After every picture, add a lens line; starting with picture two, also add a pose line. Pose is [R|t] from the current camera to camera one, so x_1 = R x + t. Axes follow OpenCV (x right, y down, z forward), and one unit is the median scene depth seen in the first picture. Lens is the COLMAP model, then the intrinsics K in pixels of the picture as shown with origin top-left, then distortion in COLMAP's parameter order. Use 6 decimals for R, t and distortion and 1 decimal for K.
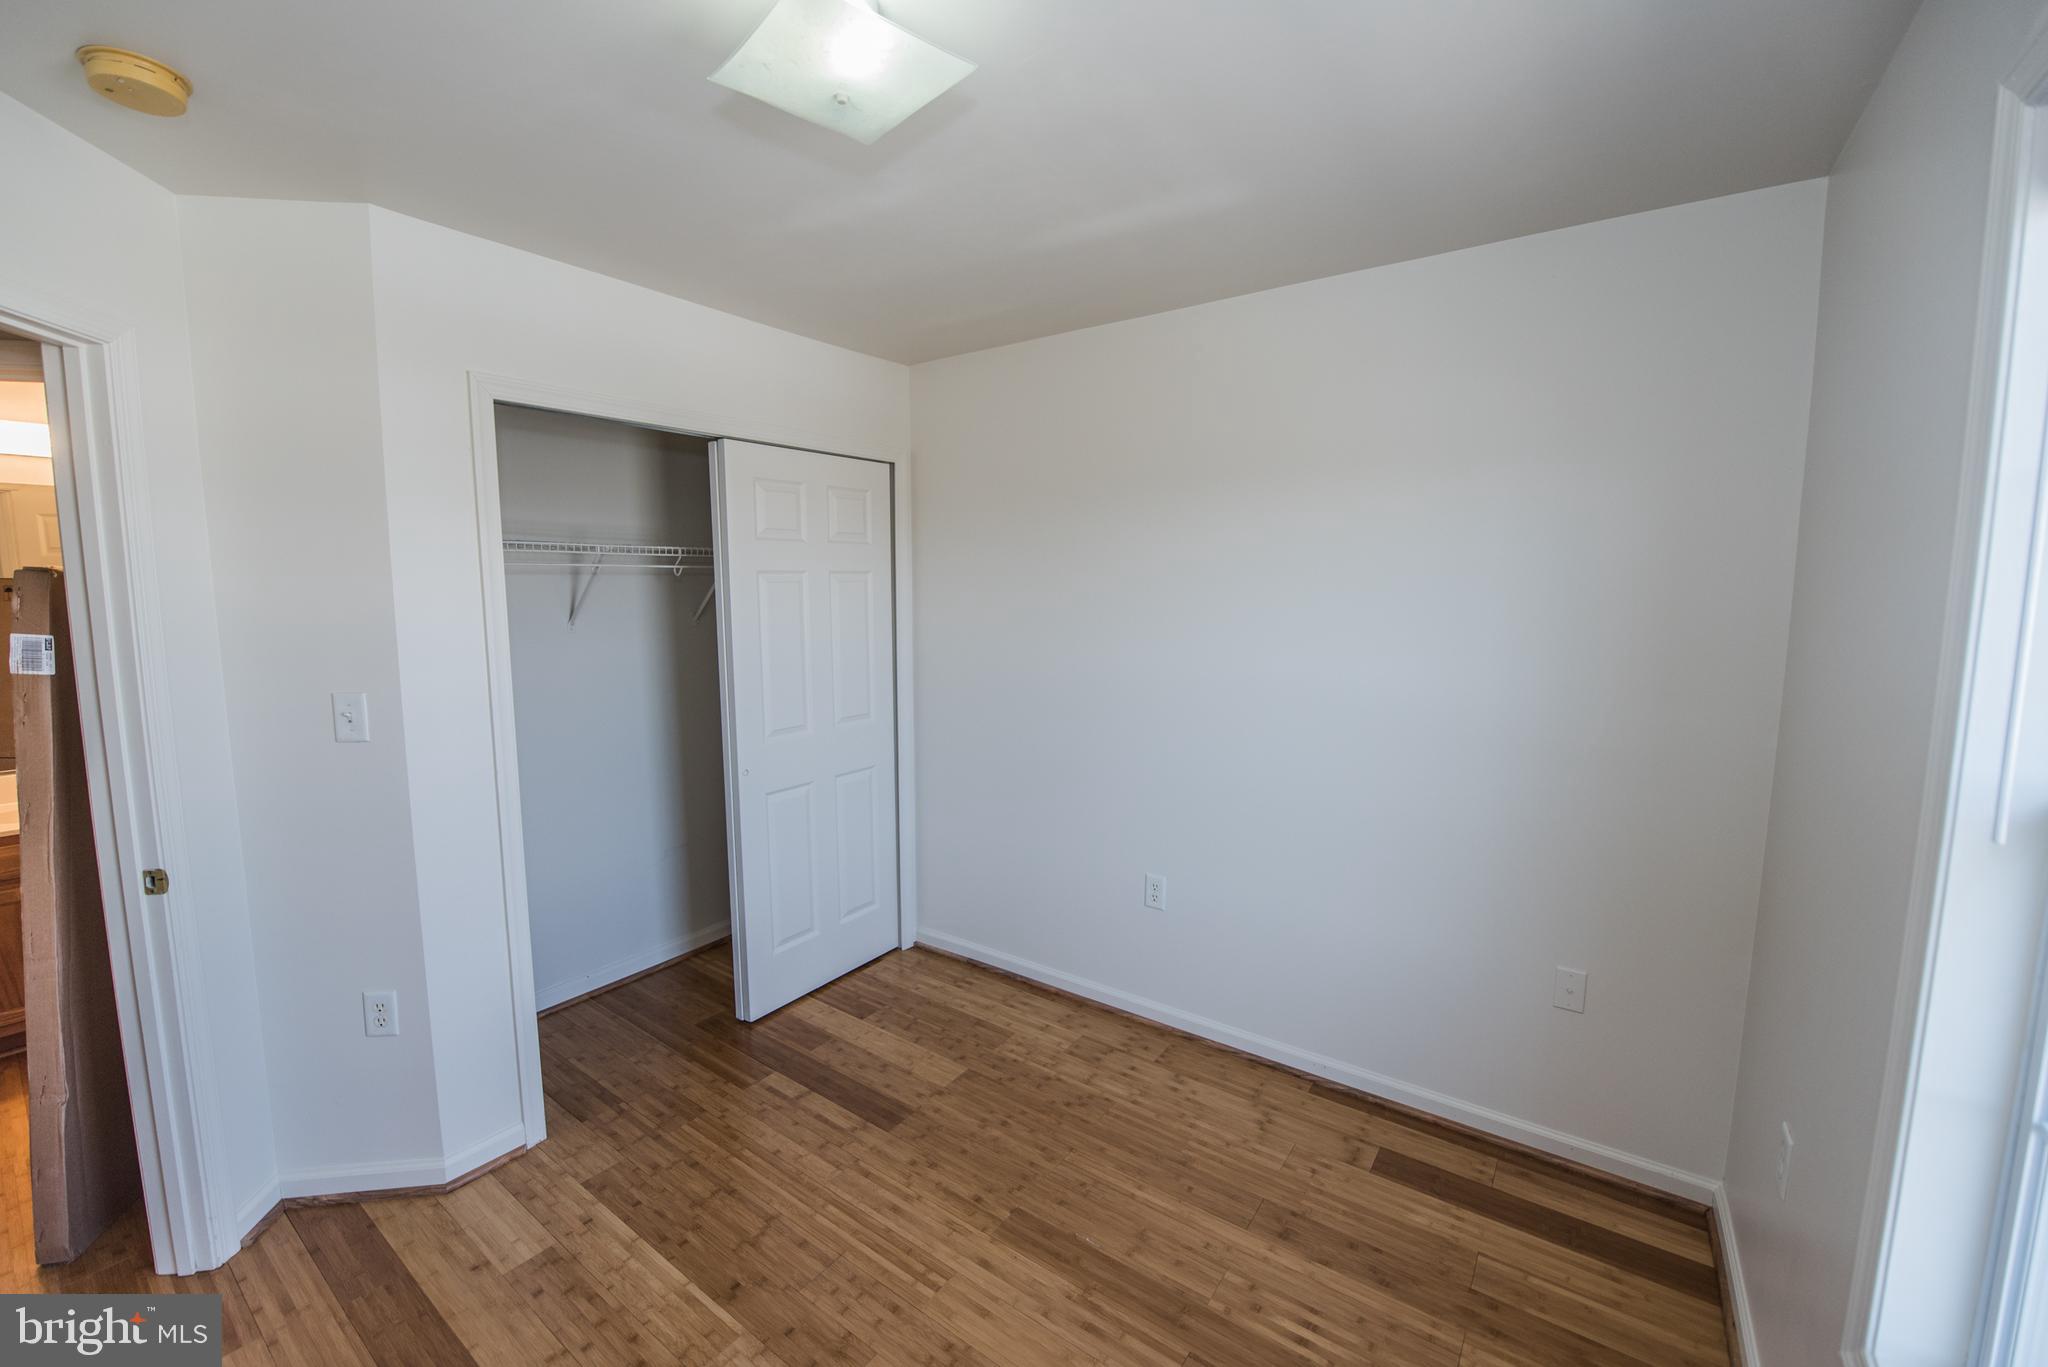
lens RADIAL K [[813.6, 0, 1024.4], [0, 813.6, 675.9], [0, 0, 1]] dist [-0.015341, -0.002847]
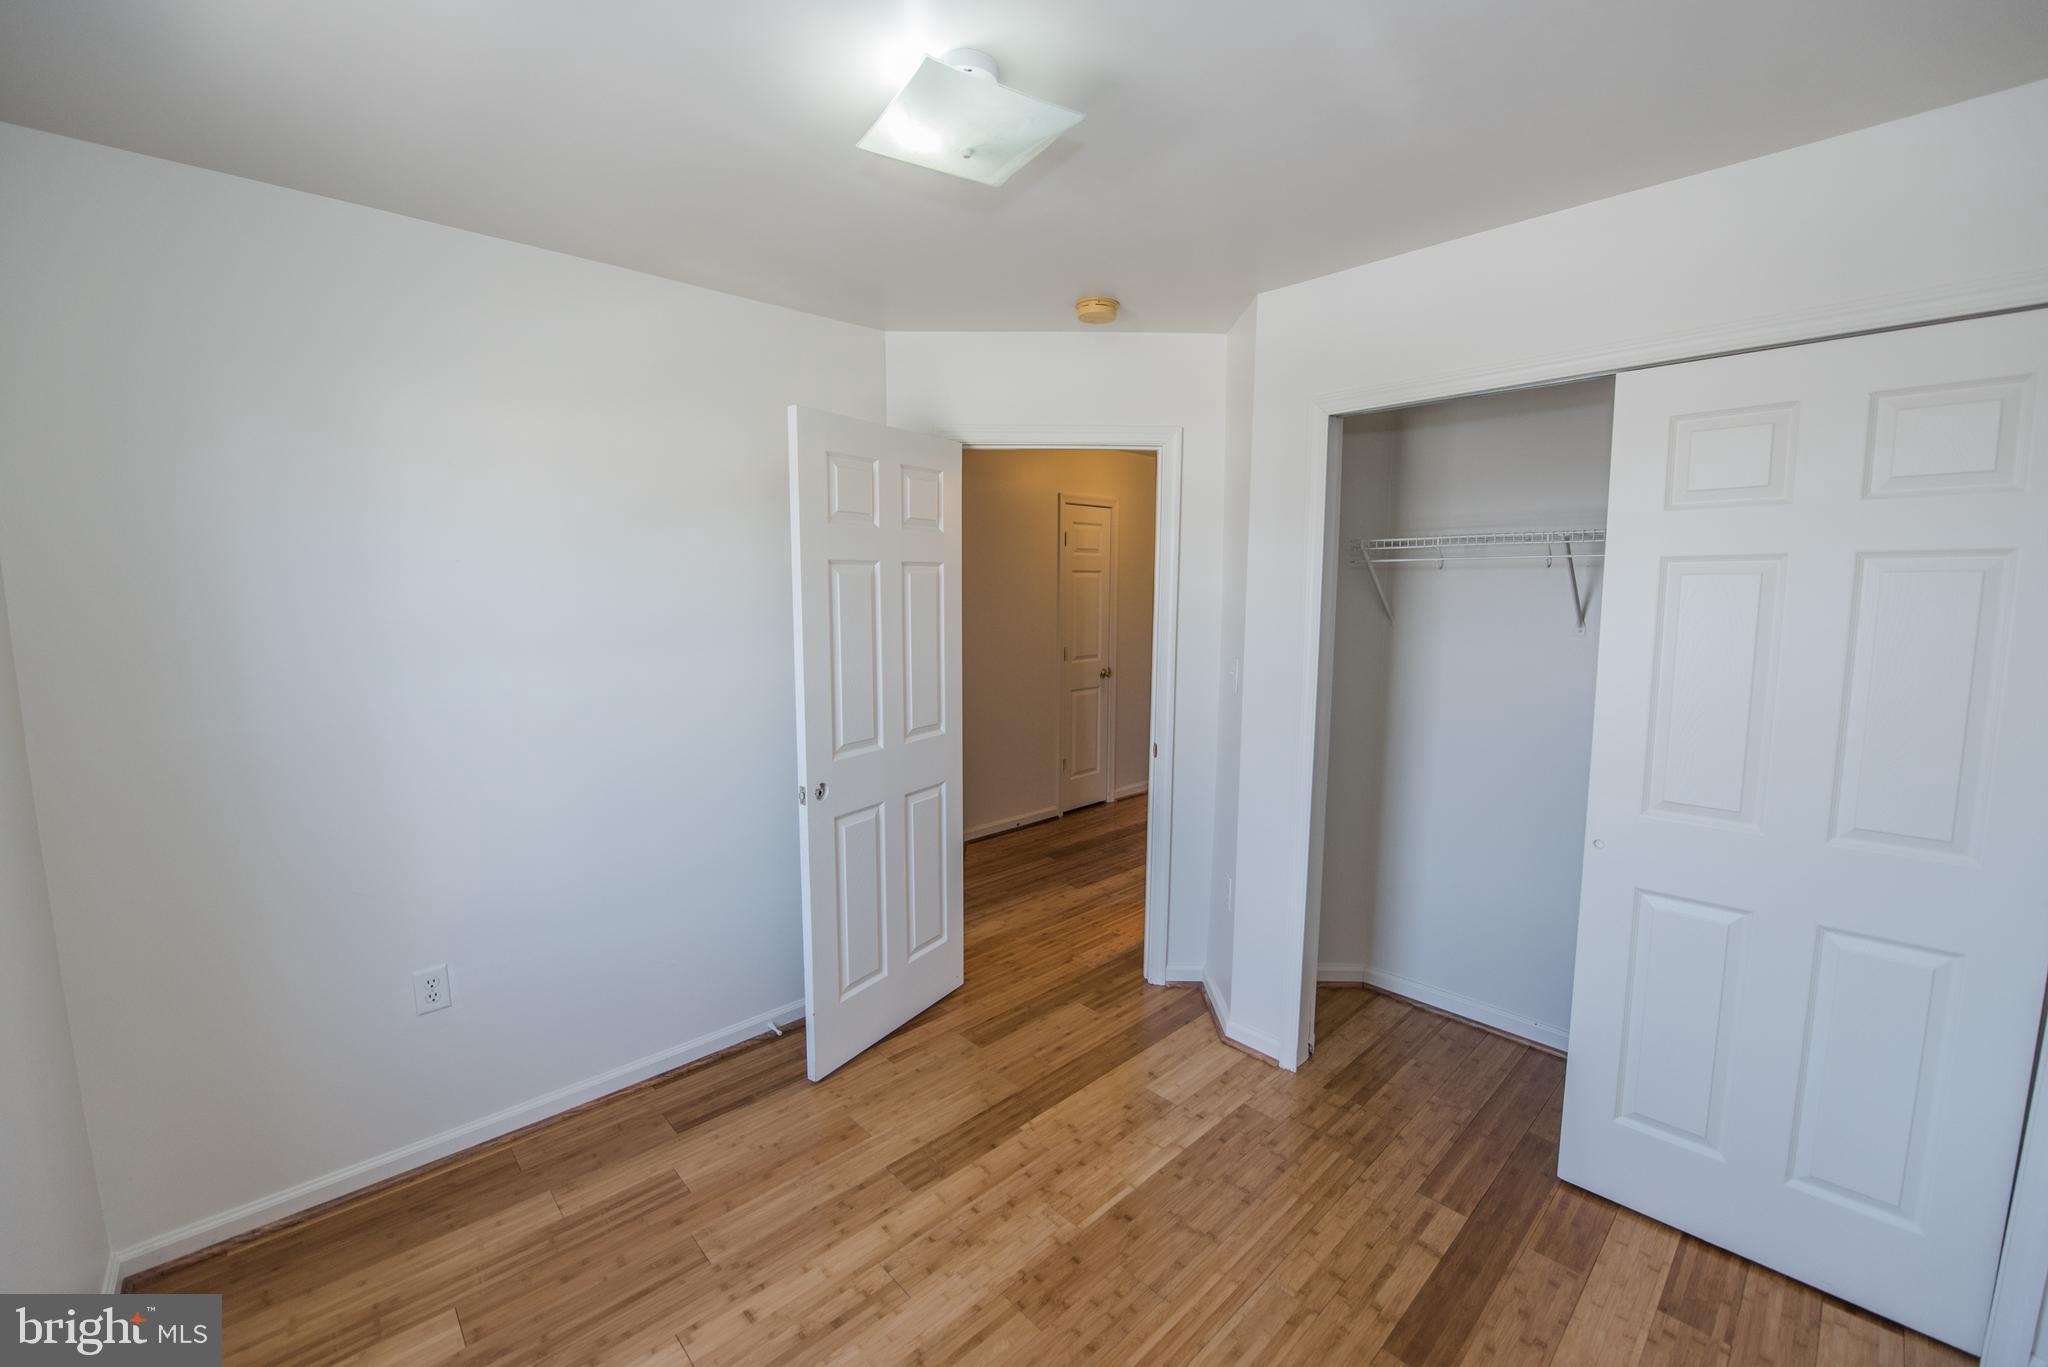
lens RADIAL K [[813.6, 0, 1017.1], [0, 813.6, 673.7], [0, 0, 1]] dist [-0.015341, -0.002847]
pose [[-0.190923, 0.107415, -0.975710, 0.578278], [-0.106632, 0.985843, 0.129396, -0.089977], [0.975796, 0.128747, -0.176766, 0.819232]]
